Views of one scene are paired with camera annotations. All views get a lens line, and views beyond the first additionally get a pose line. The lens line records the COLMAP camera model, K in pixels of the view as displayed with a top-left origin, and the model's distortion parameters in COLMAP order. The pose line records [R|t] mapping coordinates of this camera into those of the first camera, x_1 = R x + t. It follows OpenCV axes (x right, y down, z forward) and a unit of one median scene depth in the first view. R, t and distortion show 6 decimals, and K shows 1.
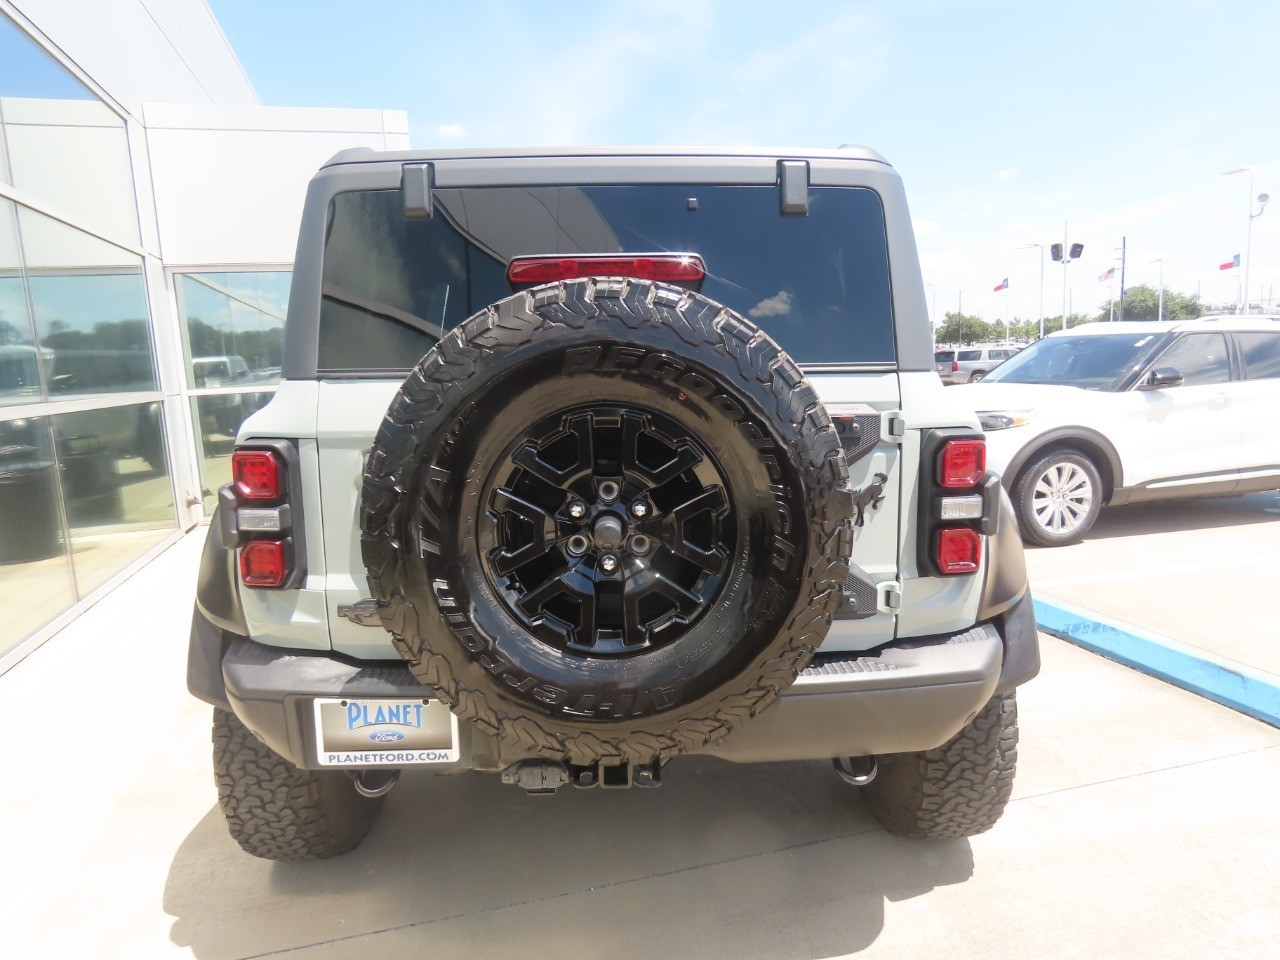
lens RADIAL K [[813.5, 0, 650.7], [0, 813.5, 475.0], [0, 0, 1]] dist [-0.002836, -0.002394]
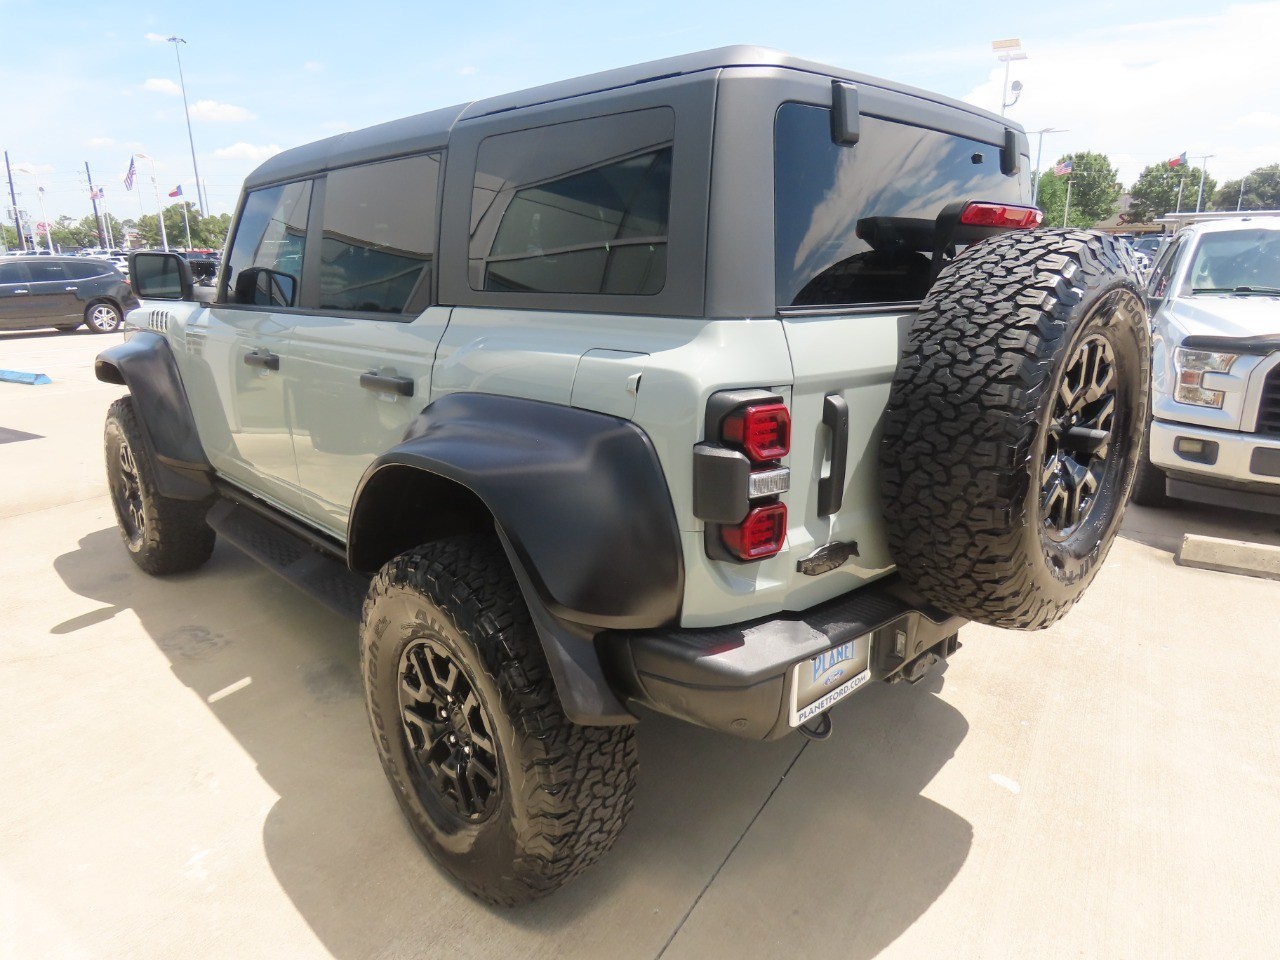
lens RADIAL K [[820.4, 0, 635.9], [0, 820.4, 479.1], [0, 0, 1]] dist [0.000845, 0.000316]
pose [[0.728335, -0.152657, 0.668000, -1.142724], [0.074689, 0.986746, 0.144064, -0.084504], [-0.681139, -0.055034, 0.730083, 0.438446]]
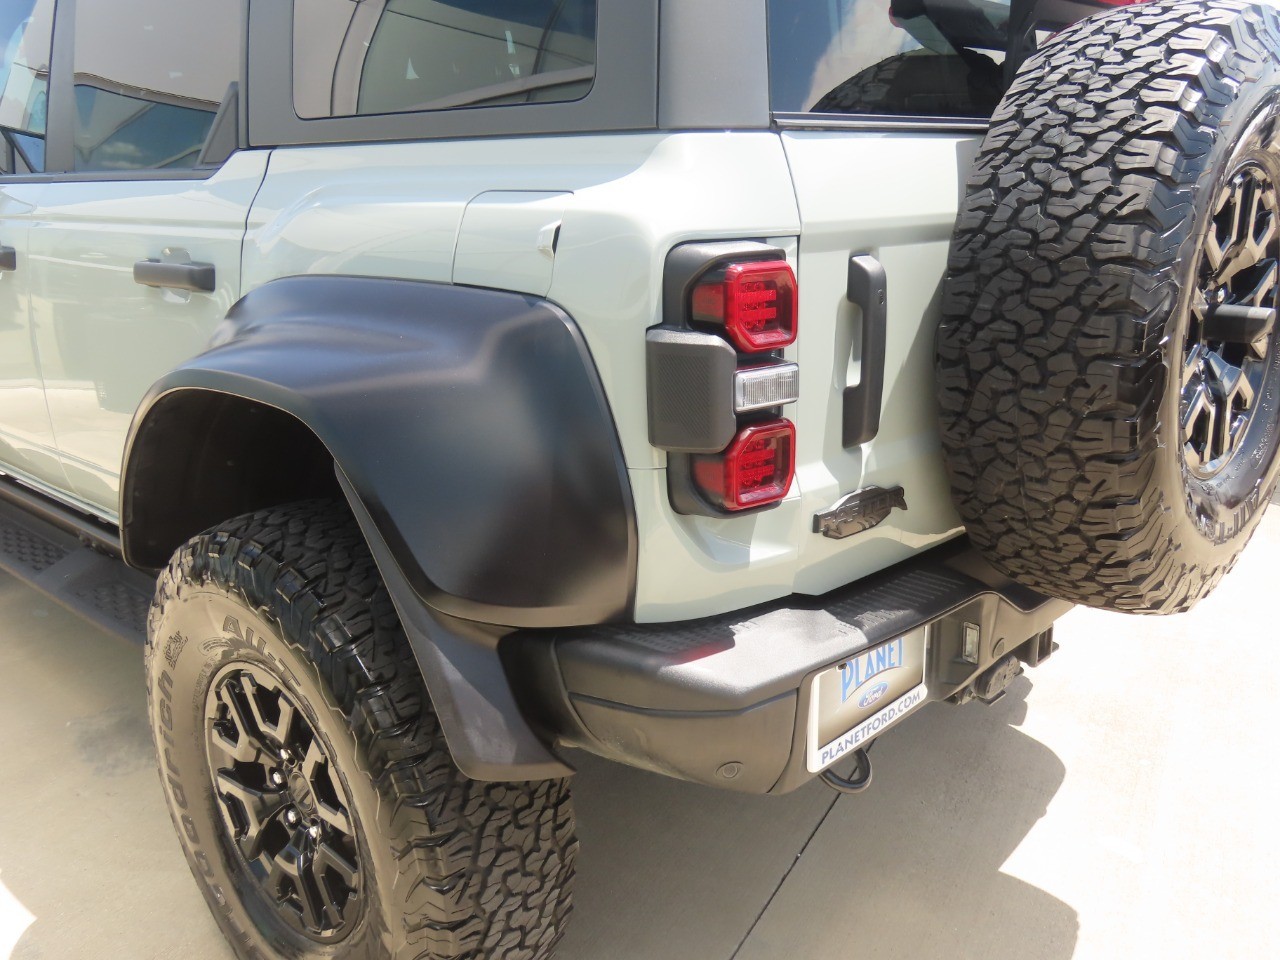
lens RADIAL K [[1142.5, 0, 640.0], [0, 1142.5, 480.0], [0, 0, 1]] dist [0.001281, -0.020241]
pose [[0.690341, -0.184304, 0.699615, -1.067066], [0.094467, 0.981692, 0.165399, -0.019288], [-0.717290, -0.048091, 0.695113, 0.501075]]
